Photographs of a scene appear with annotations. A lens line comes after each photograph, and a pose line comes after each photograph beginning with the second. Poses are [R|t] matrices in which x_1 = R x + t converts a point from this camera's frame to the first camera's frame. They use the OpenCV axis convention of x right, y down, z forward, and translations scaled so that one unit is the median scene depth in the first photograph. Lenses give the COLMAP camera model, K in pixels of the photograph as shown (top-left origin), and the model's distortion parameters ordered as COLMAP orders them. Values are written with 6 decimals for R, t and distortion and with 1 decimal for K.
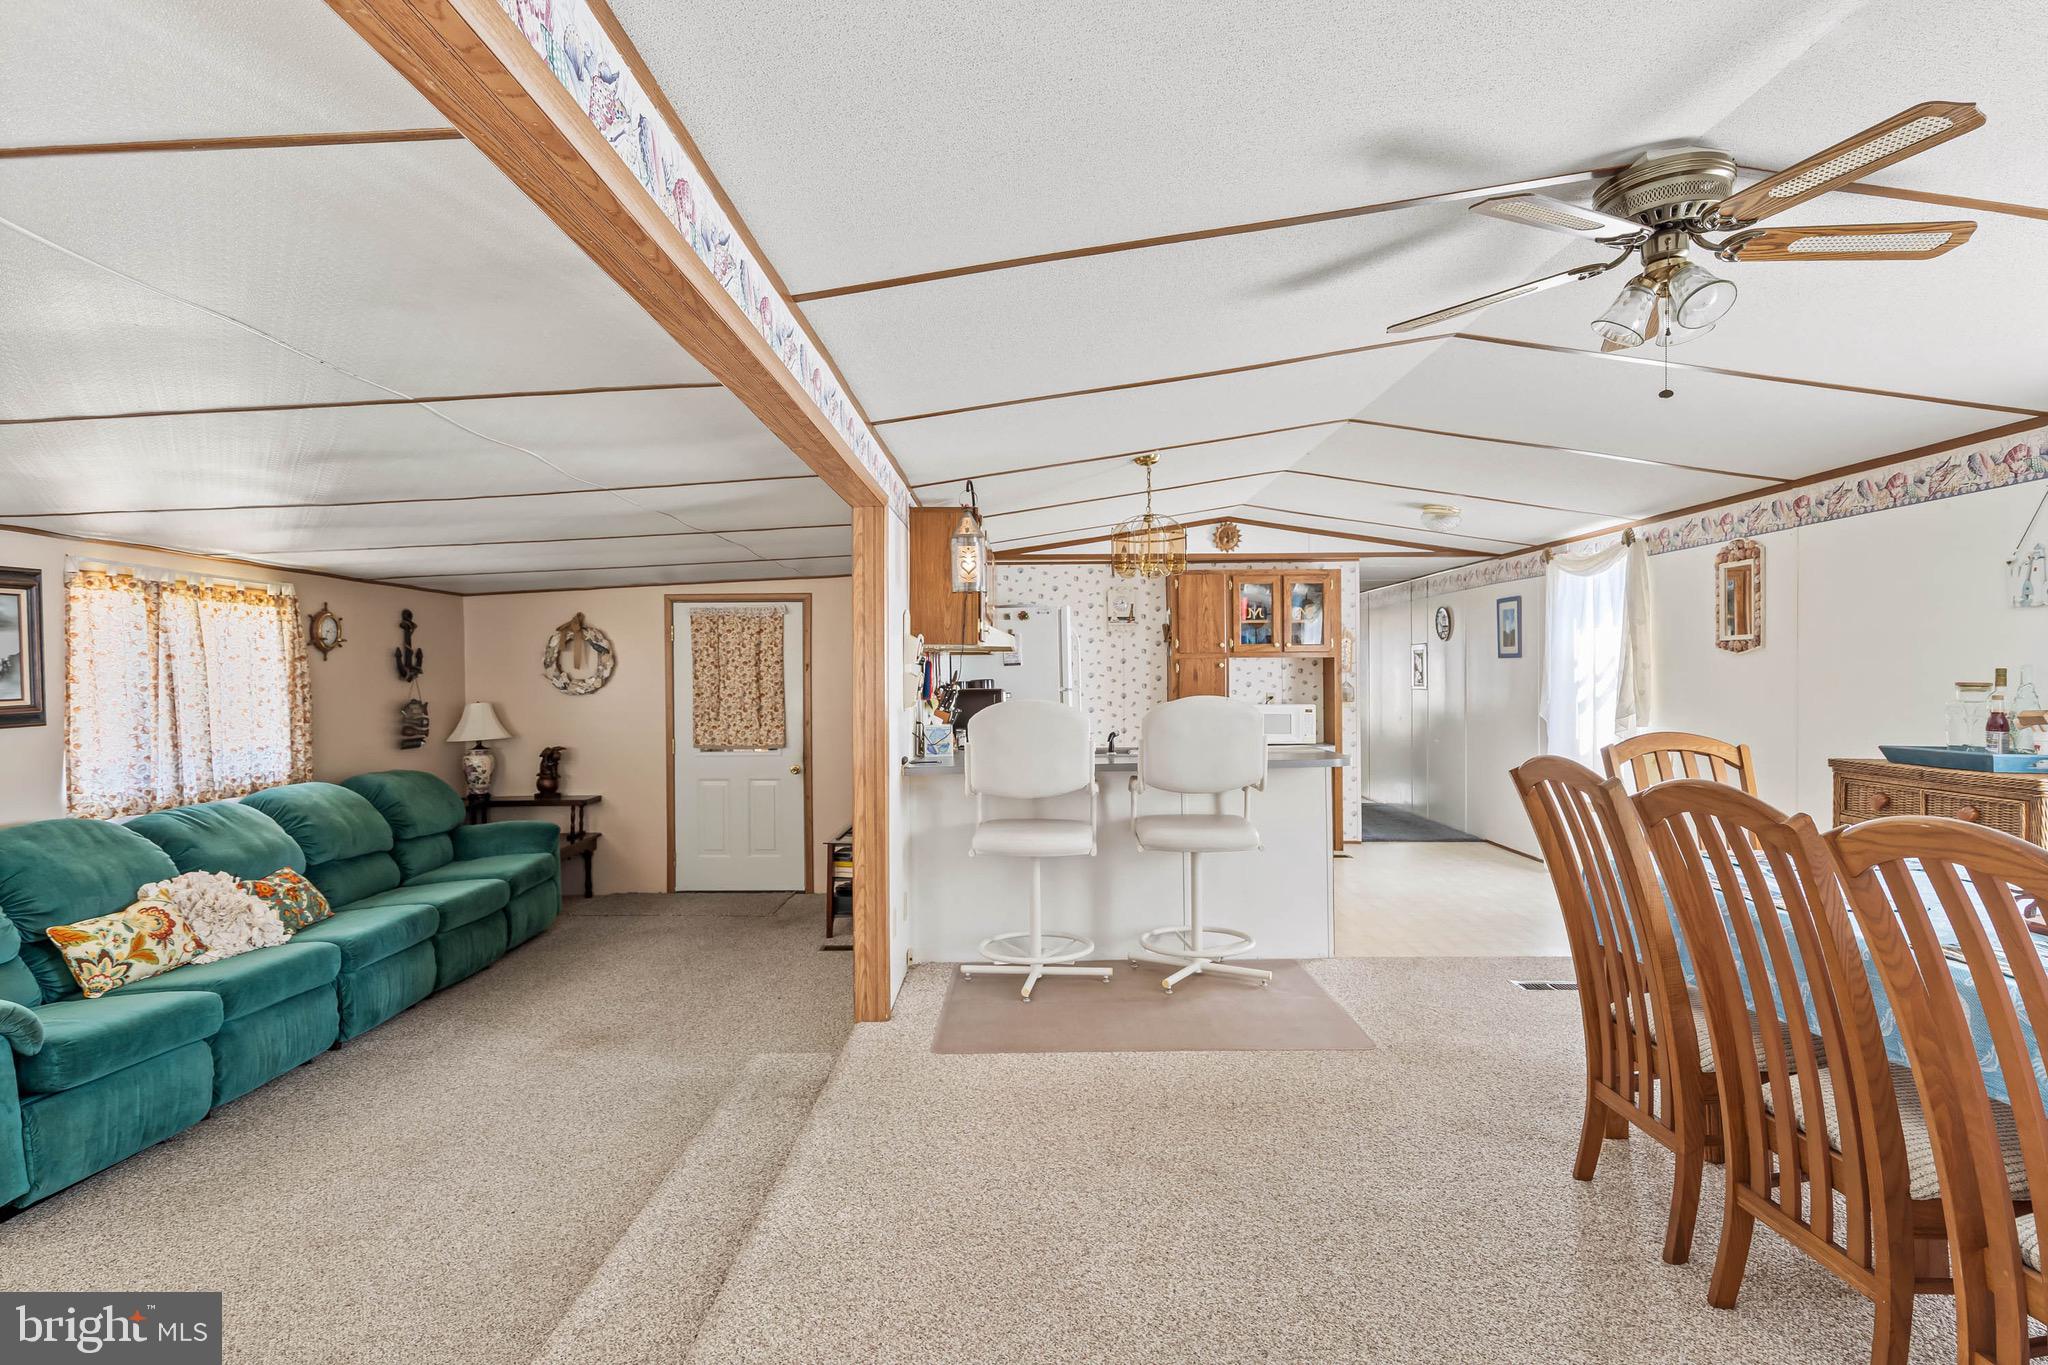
lens RADIAL K [[1077.2, 0, 1016.1], [0, 1077.2, 714.0], [0, 0, 1]] dist [-0.003851, 0.005250]
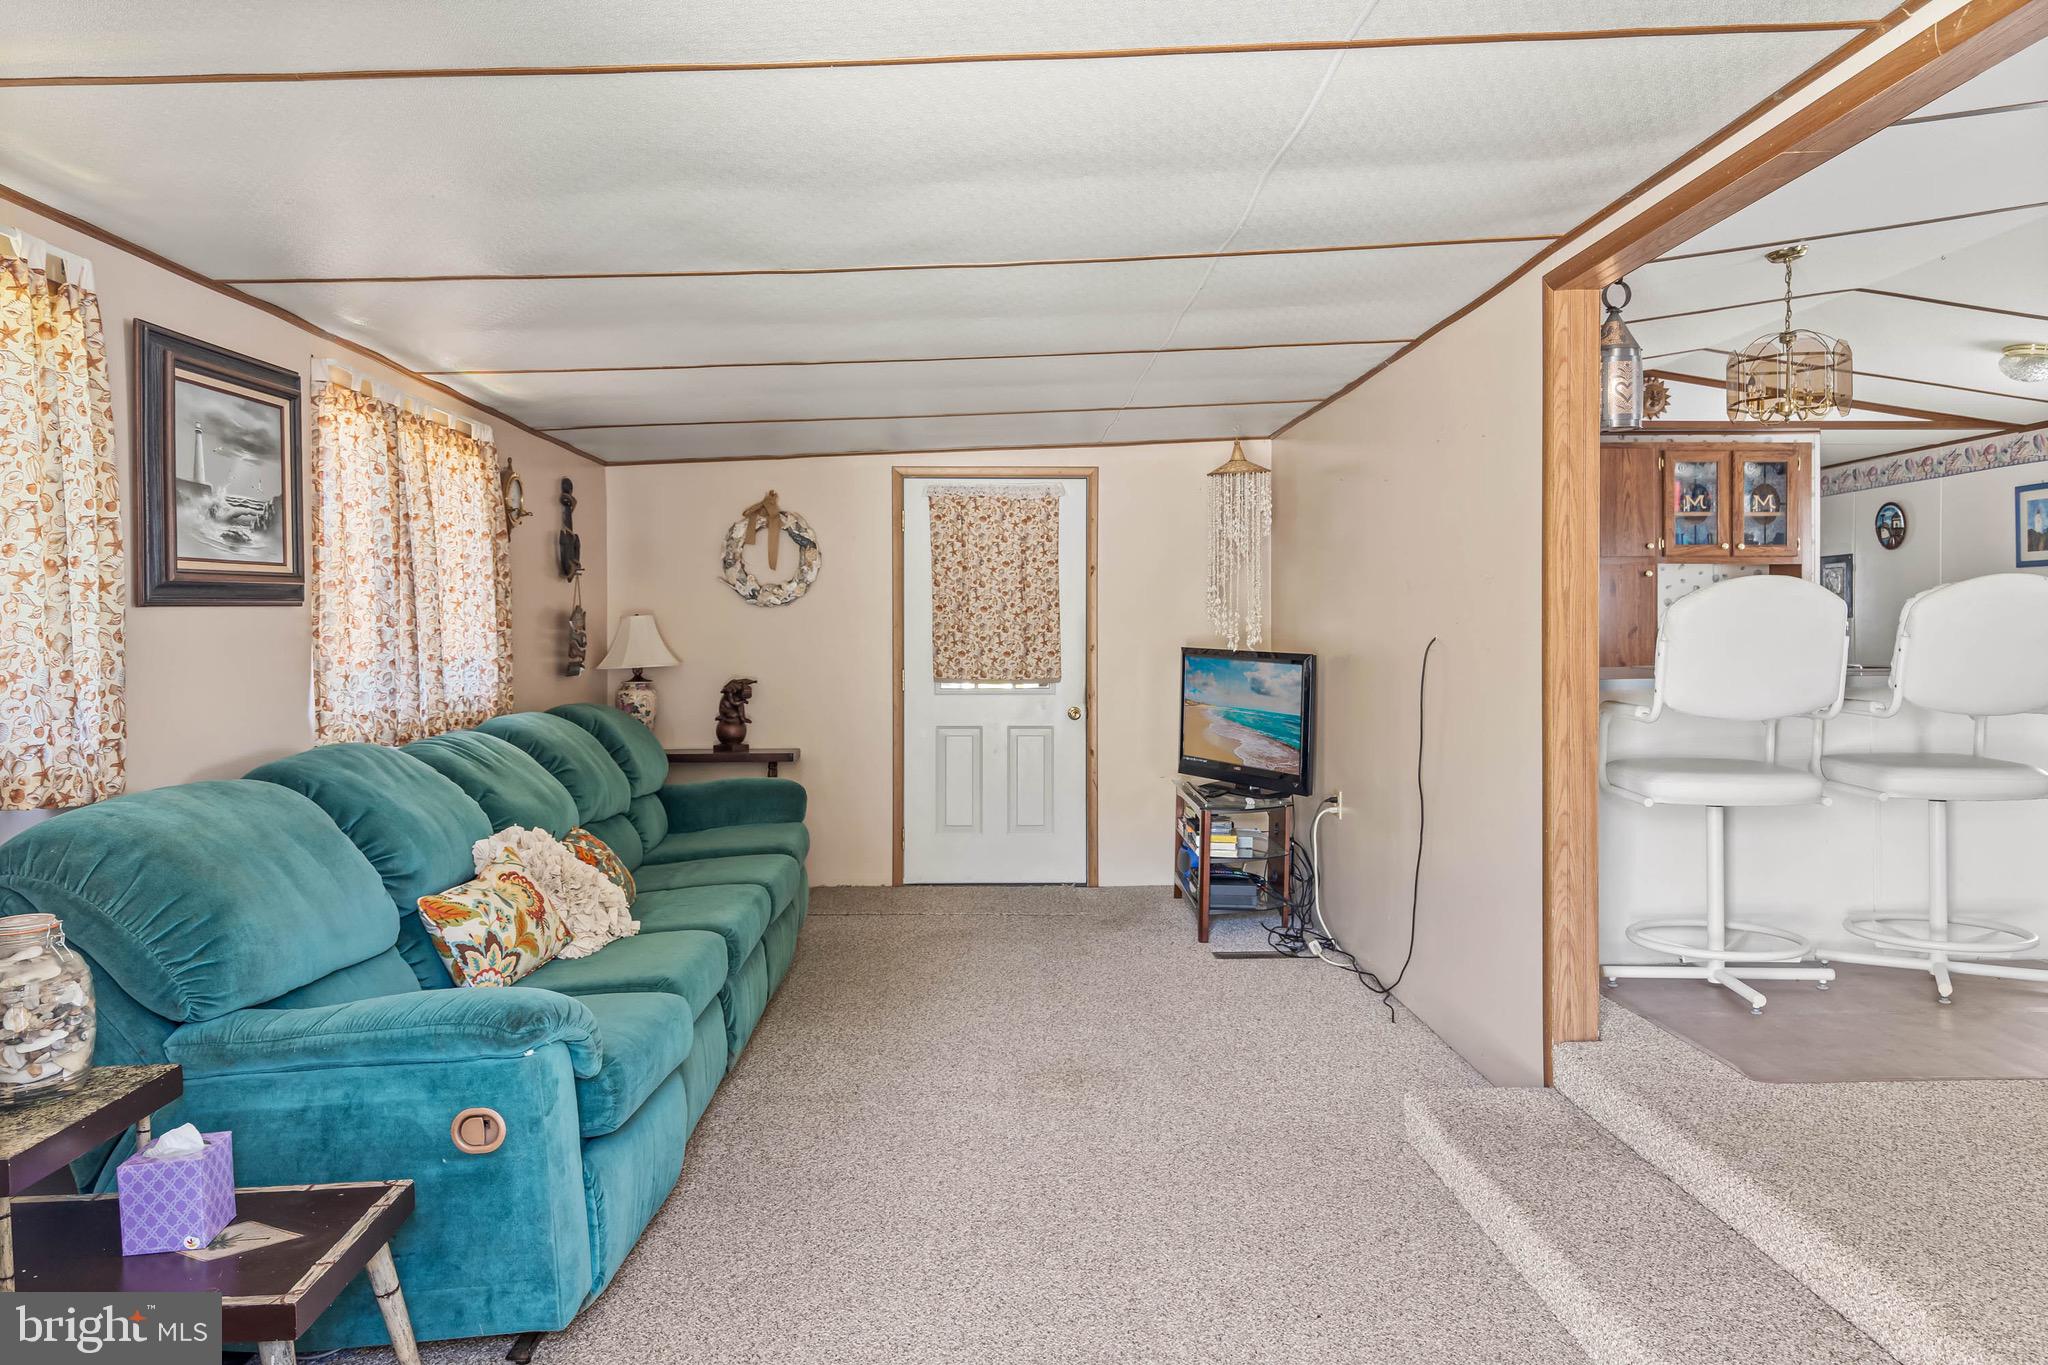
lens RADIAL K [[1432.3, 0, 1026.9], [0, 1432.3, 656.5], [0, 0, 1]] dist [0.023949, -0.013696]
pose [[0.999397, 0.006428, 0.034123, -0.394052], [-0.005805, 0.999816, -0.018309, 0.046287], [-0.034234, 0.018100, 0.999250, 0.073021]]
